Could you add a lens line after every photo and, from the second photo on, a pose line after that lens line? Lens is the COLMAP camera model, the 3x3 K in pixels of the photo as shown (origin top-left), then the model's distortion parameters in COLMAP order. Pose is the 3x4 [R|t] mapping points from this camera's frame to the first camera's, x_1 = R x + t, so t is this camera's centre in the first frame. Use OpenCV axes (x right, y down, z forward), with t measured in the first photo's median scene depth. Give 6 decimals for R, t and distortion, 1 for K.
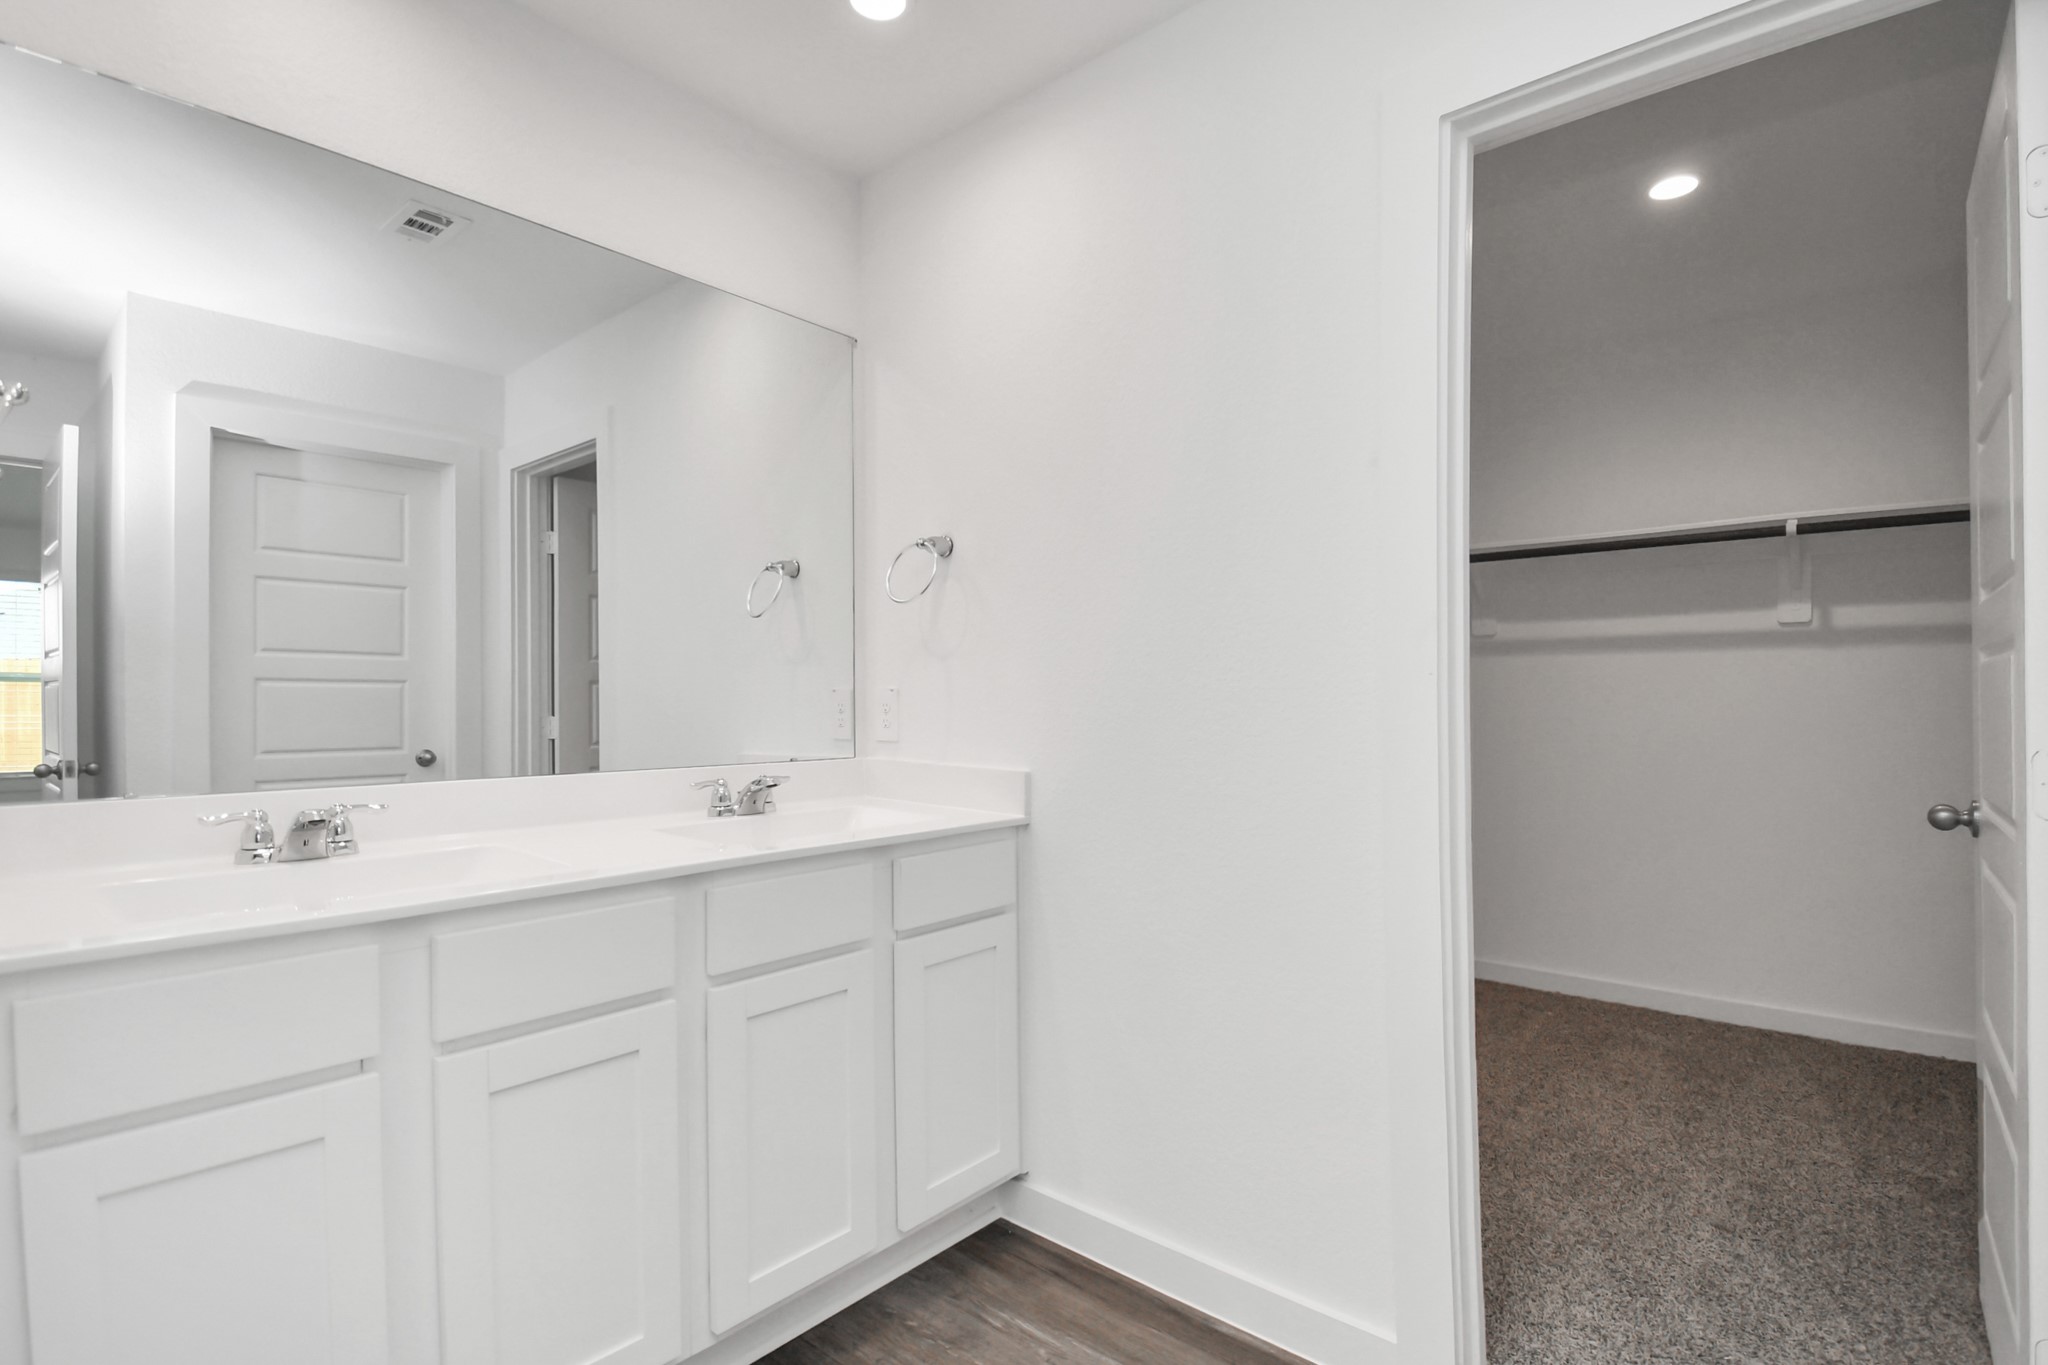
lens RADIAL K [[977.3, 0, 1011.4], [0, 977.3, 694.5], [0, 0, 1]] dist [0.002152, -0.017152]
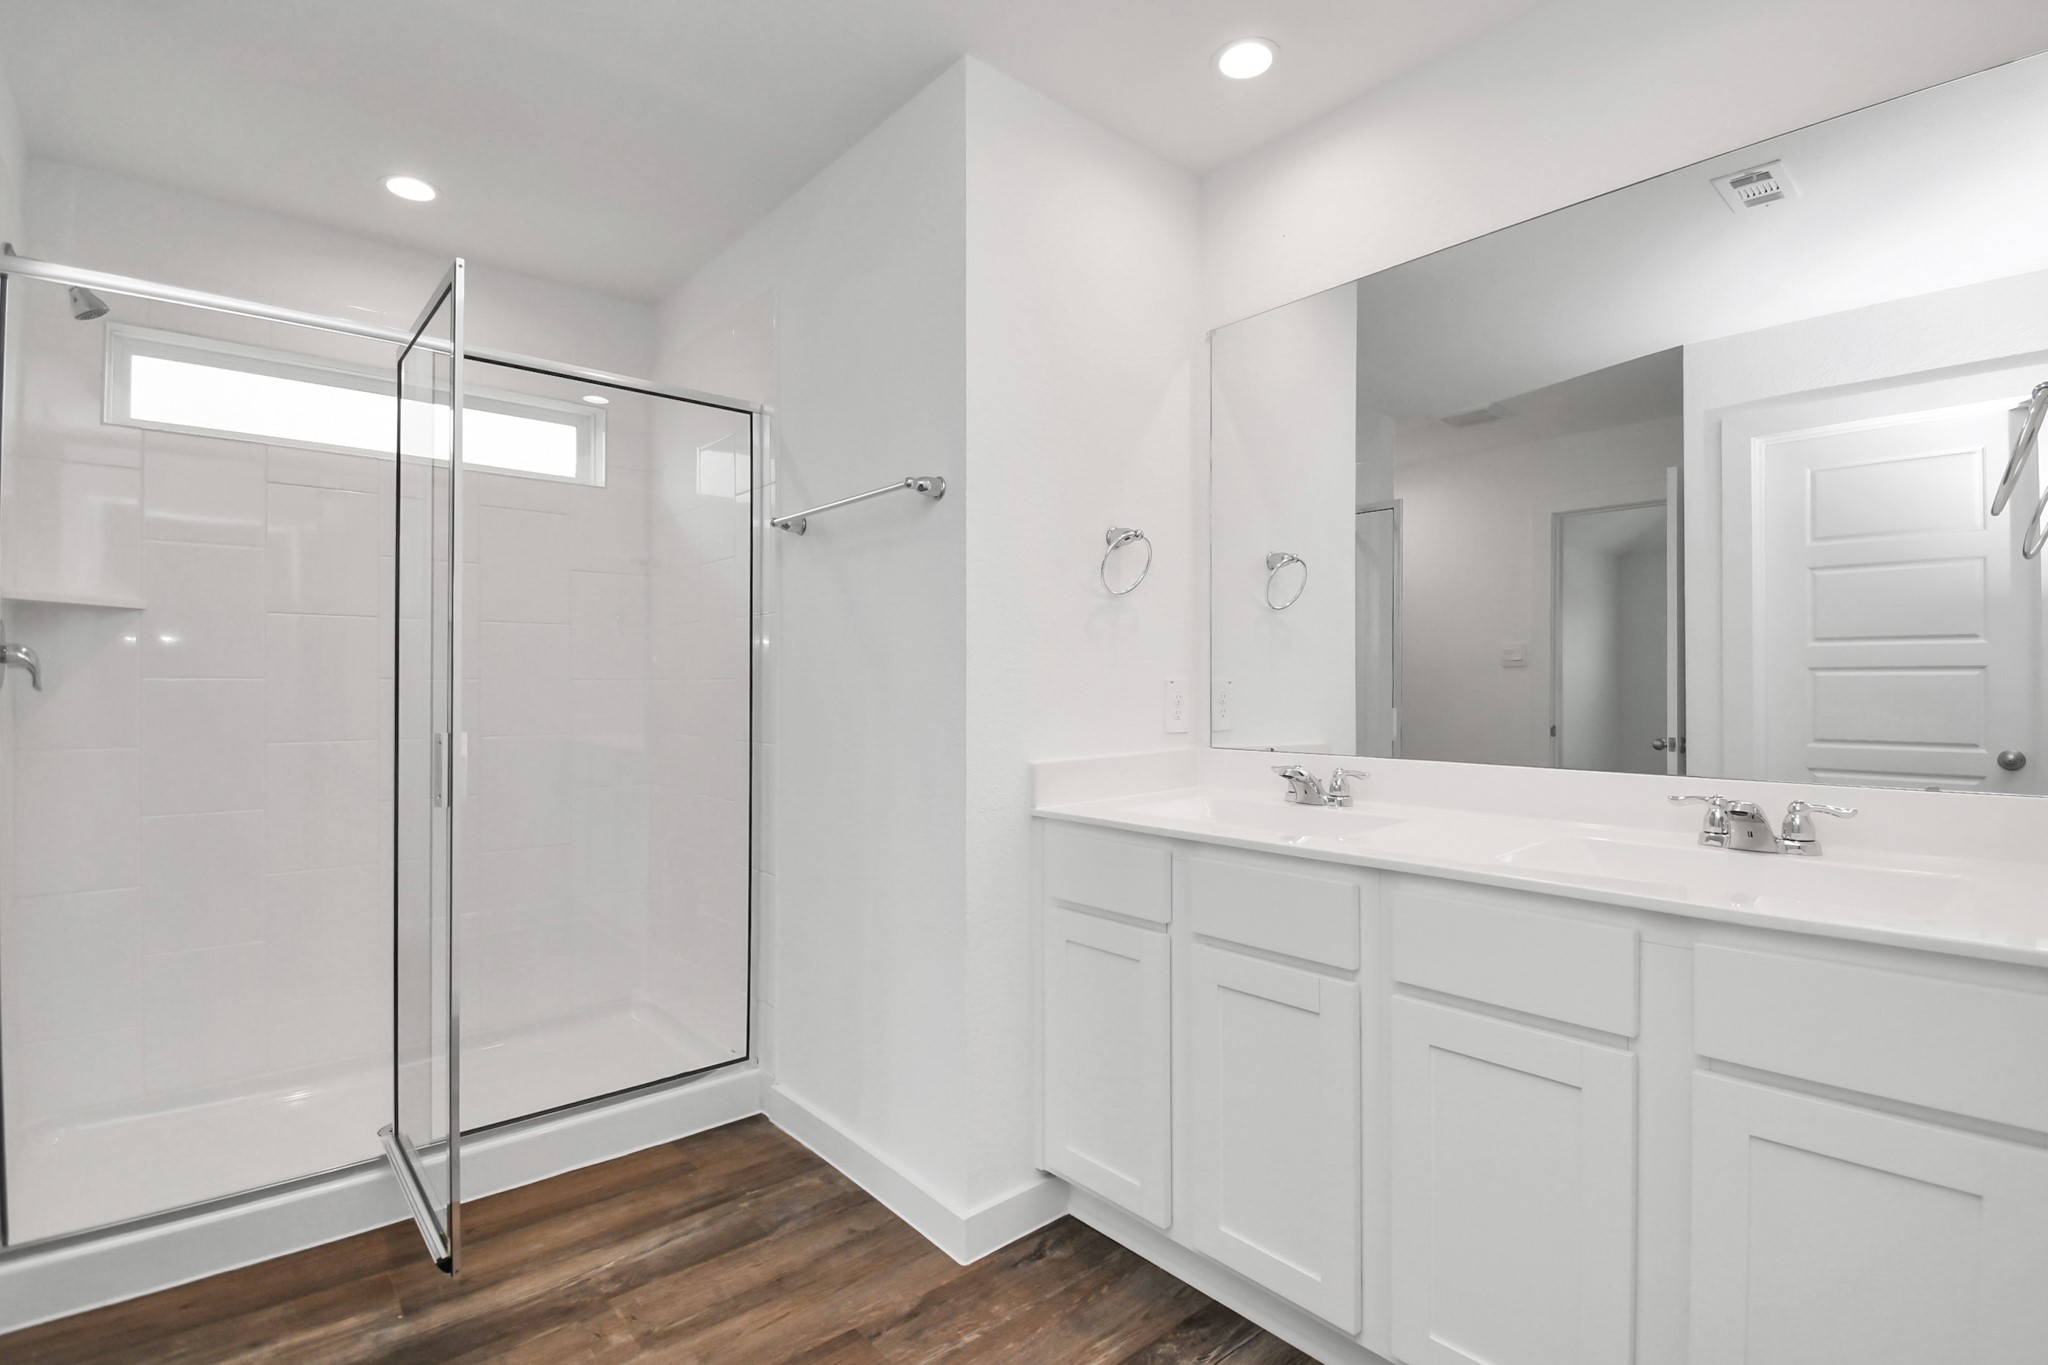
lens RADIAL K [[977.3, 0, 1011.4], [0, 977.3, 694.5], [0, 0, 1]] dist [0.002152, -0.017152]
pose [[-0.152124, 0.010391, -0.988307, 0.448875], [0.006190, 0.999935, 0.009560, -0.001219], [0.988342, -0.004663, -0.152178, 0.506738]]
